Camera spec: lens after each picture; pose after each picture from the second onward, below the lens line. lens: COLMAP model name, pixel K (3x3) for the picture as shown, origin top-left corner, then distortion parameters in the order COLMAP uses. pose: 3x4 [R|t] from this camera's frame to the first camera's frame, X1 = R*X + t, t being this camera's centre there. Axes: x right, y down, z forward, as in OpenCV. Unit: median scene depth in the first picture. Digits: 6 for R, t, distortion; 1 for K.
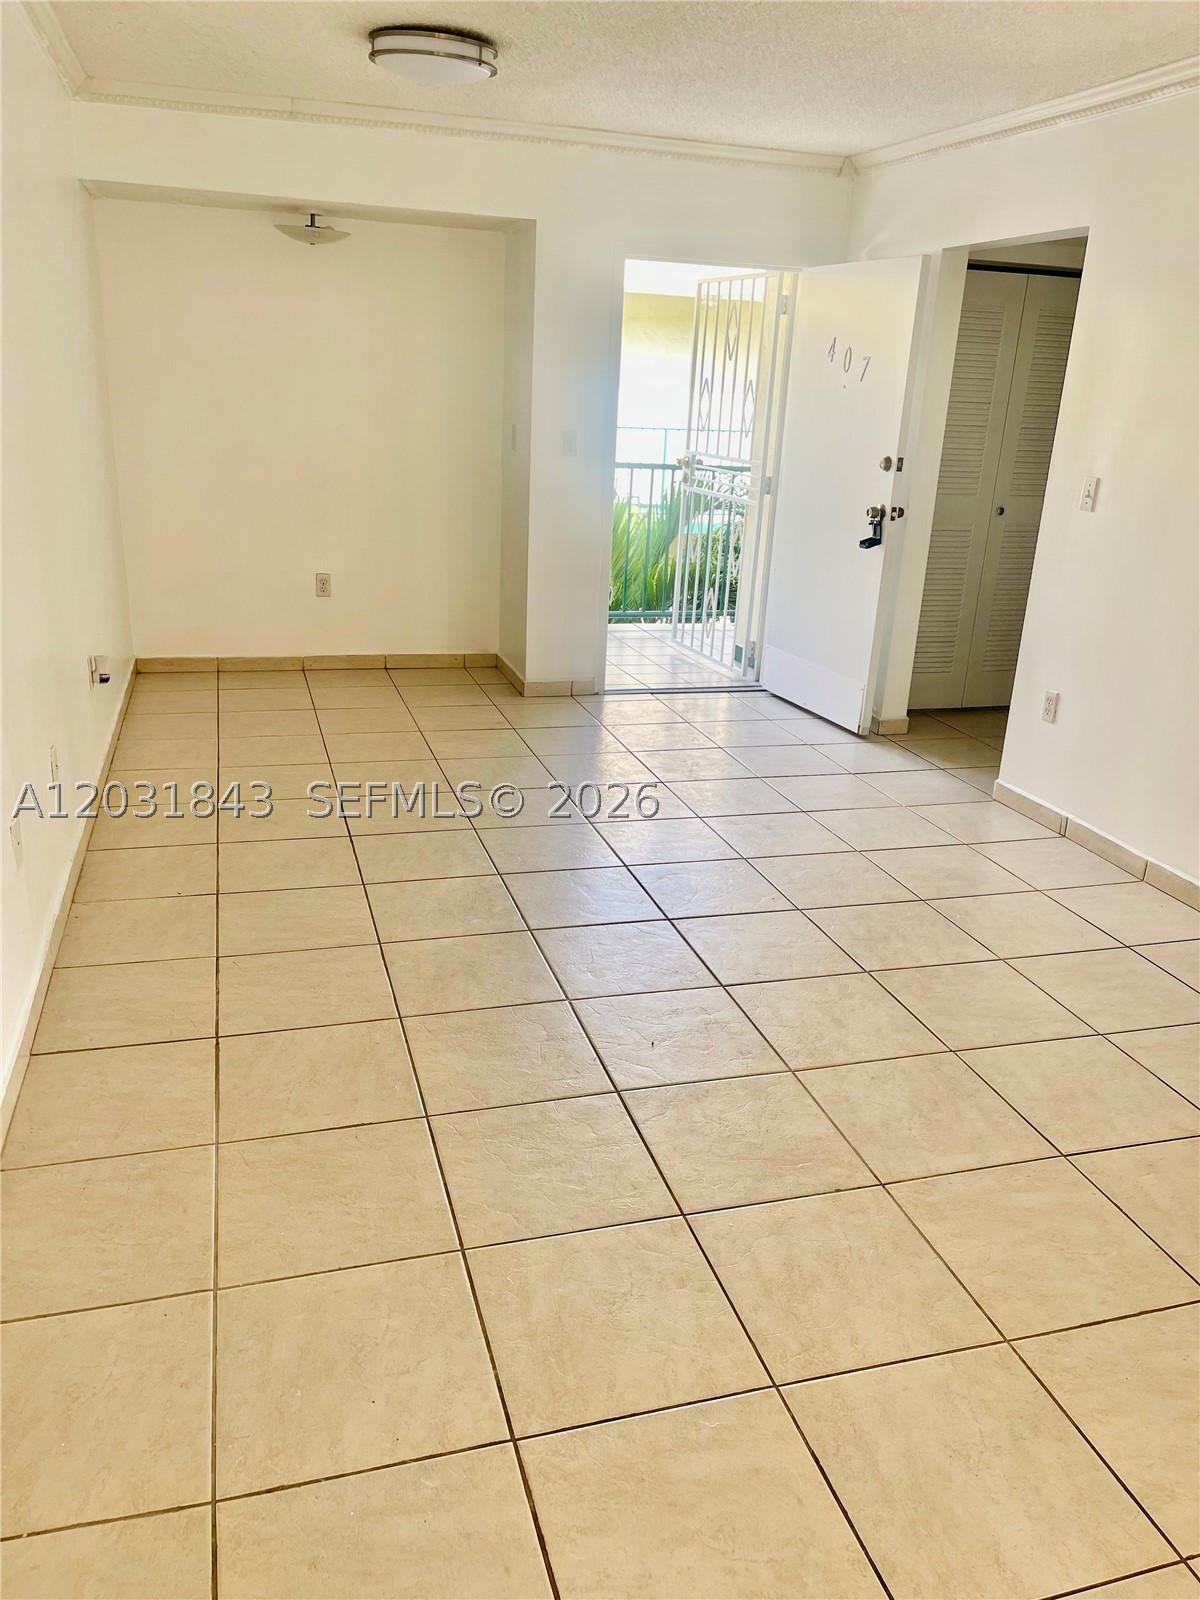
lens RADIAL K [[1217.8, 0, 597.3], [0, 1217.8, 872.4], [0, 0, 1]] dist [0.041924, -0.064947]
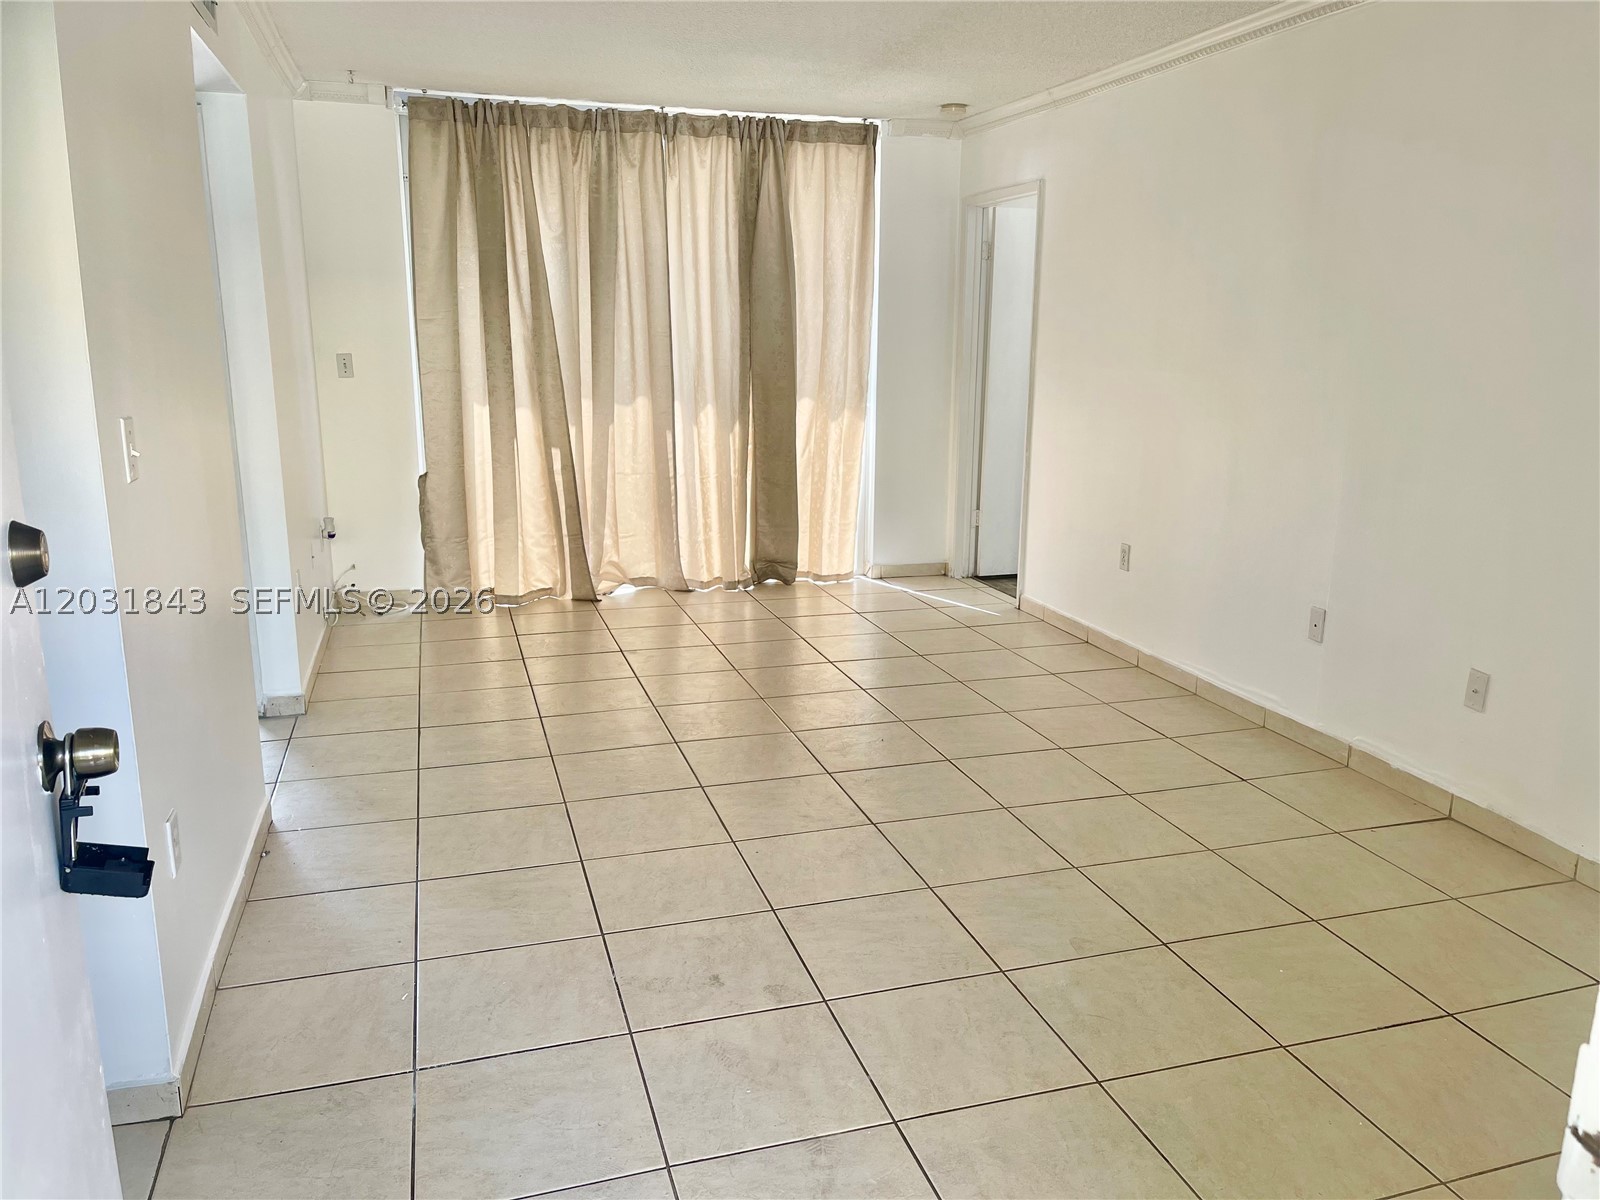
lens RADIAL K [[1191.8, 0, 800.4], [0, 1191.8, 609.0], [0, 0, 1]] dist [0.052891, -0.057295]
pose [[0.999046, -0.042111, 0.011598, 0.074524], [0.043289, 0.989982, -0.134391, 0.100889], [-0.005822, 0.134765, 0.990861, -0.242518]]
